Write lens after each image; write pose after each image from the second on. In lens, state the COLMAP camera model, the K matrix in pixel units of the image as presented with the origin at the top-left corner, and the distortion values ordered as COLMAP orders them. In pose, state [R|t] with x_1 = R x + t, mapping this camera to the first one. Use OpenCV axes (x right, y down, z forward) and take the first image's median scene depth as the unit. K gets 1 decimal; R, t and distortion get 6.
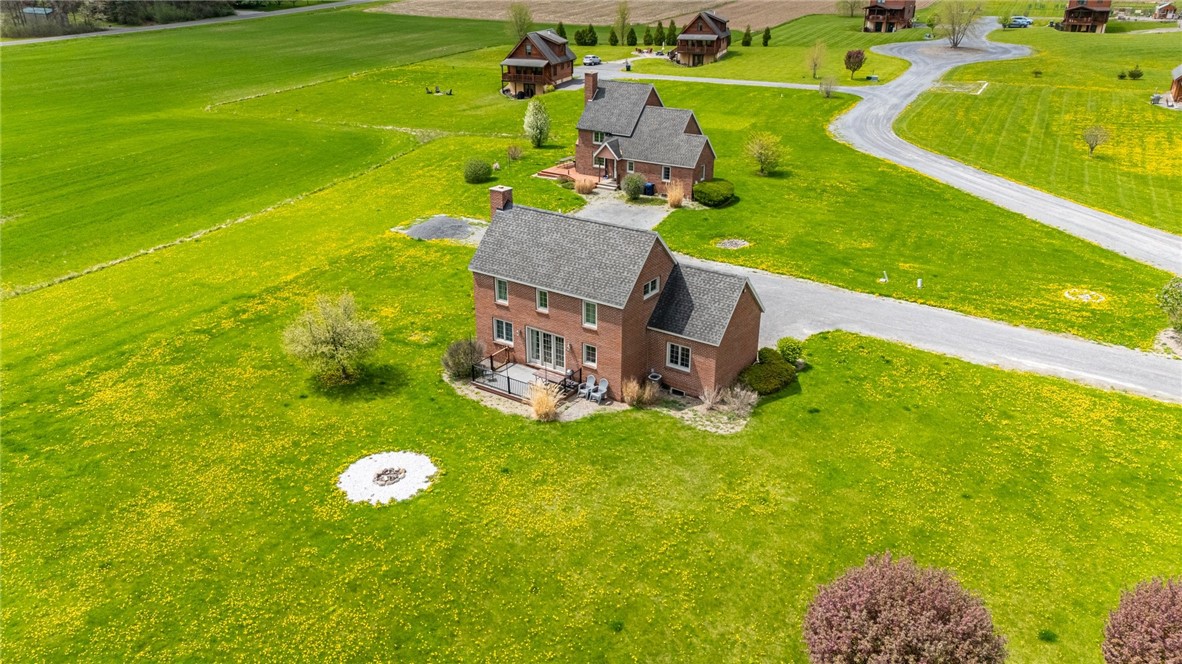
lens RADIAL K [[862.6, 0, 594.5], [0, 862.6, 335.3], [0, 0, 1]] dist [0.082595, -0.073003]
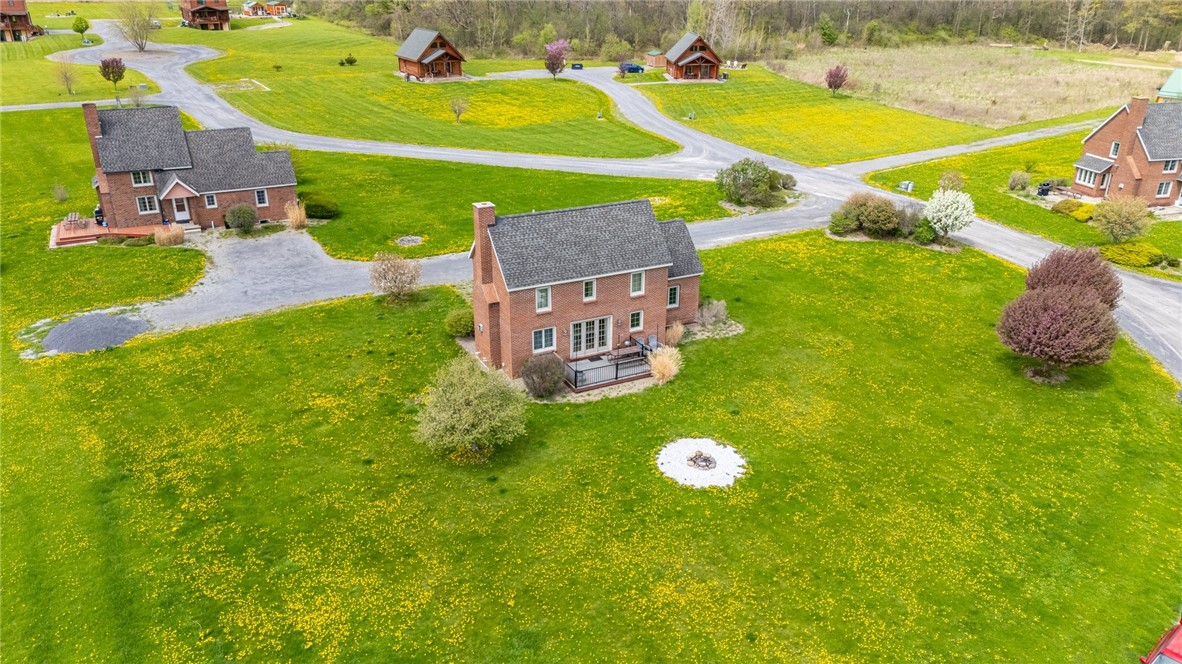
lens RADIAL K [[862.6, 0, 594.5], [0, 862.6, 335.3], [0, 0, 1]] dist [0.082595, -0.073003]
pose [[0.485051, -0.345160, 0.803486, -0.860986], [0.345940, 0.919595, 0.186200, -0.171341], [-0.803151, 0.187641, 0.565455, 0.387161]]
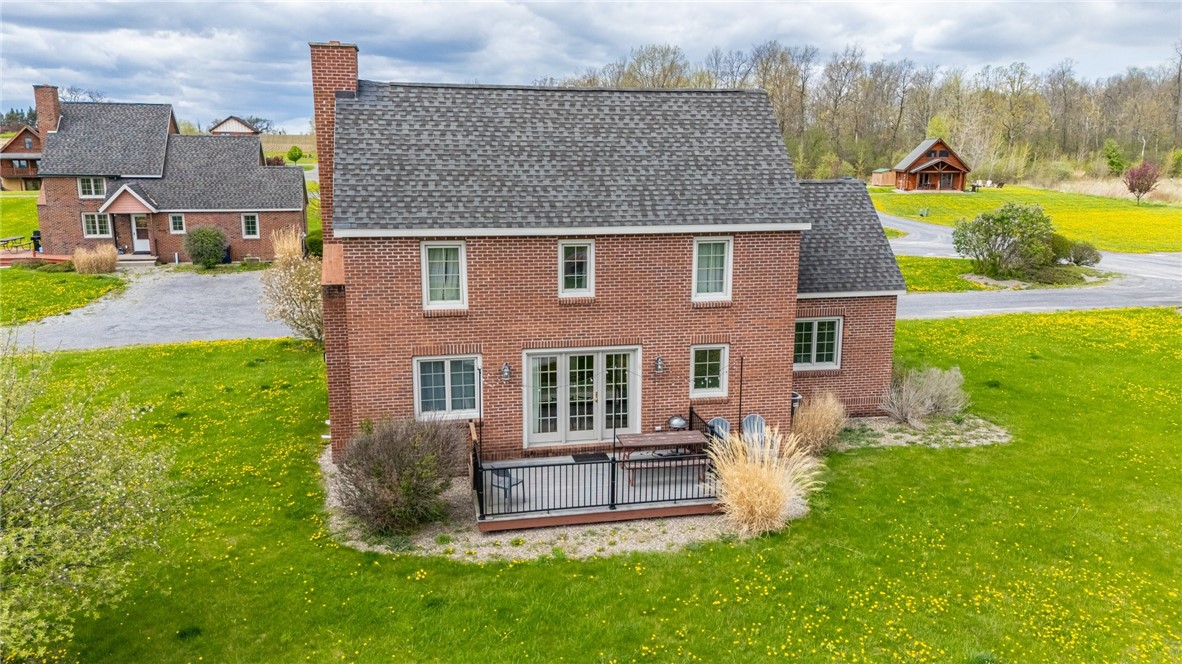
lens RADIAL K [[862.6, 0, 594.5], [0, 862.6, 335.3], [0, 0, 1]] dist [0.082595, -0.073003]
pose [[0.699455, -0.145687, 0.699670, -0.320877], [0.286949, 0.953873, -0.088242, 0.025789], [-0.654541, 0.262491, 0.708996, 0.671007]]
